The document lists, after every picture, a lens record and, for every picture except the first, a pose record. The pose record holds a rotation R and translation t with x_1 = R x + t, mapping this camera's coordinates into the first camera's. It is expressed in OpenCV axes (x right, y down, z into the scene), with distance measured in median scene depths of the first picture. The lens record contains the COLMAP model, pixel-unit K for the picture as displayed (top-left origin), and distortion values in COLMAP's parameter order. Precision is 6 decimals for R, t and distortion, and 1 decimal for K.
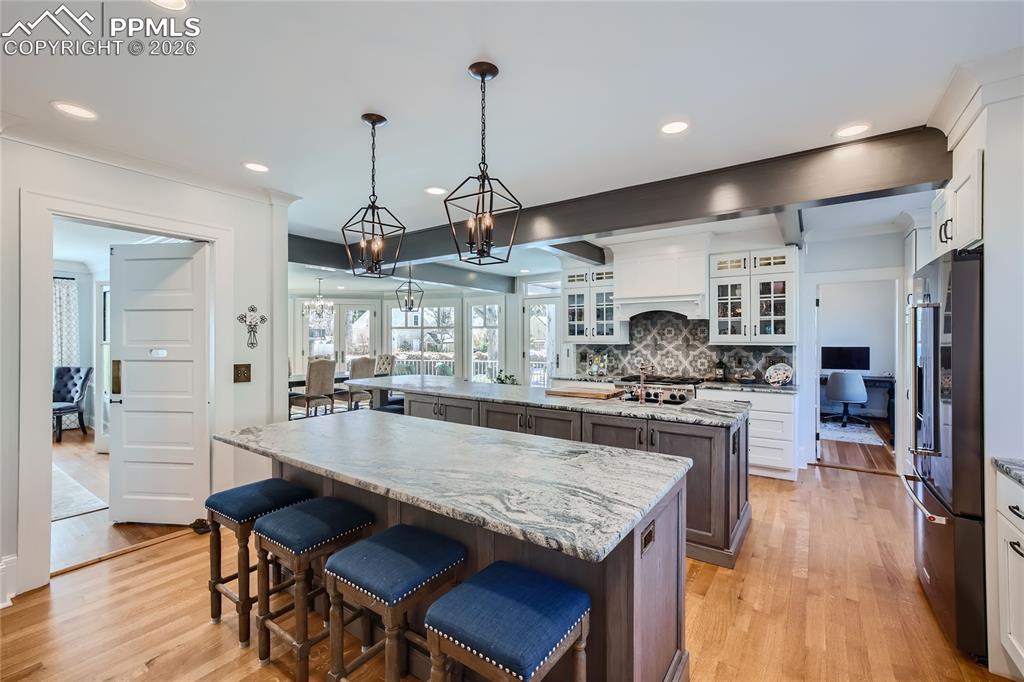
lens RADIAL K [[438.1, 0, 512.4], [0, 438.1, 338.3], [0, 0, 1]] dist [0.003267, 0.000827]
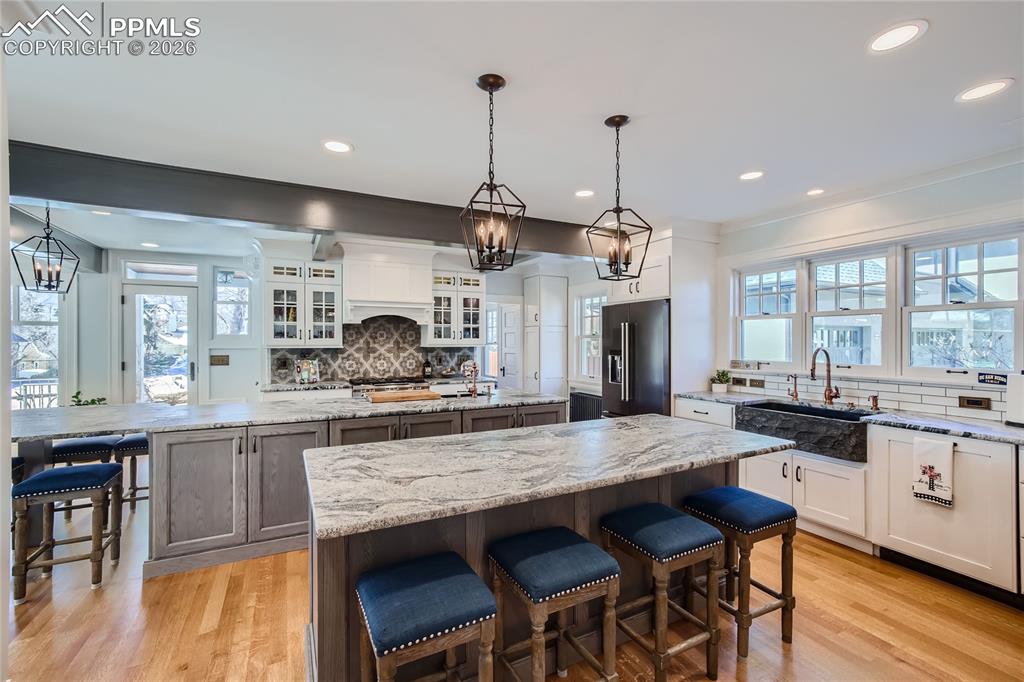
lens RADIAL K [[438.1, 0, 508.5], [0, 438.1, 341.9], [0, 0, 1]] dist [0.003267, 0.000827]
pose [[0.491623, -0.000650, 0.870808, -0.410826], [0.002120, 0.999998, -0.000451, 0.002176], [-0.870806, 0.002067, 0.491623, 0.218304]]
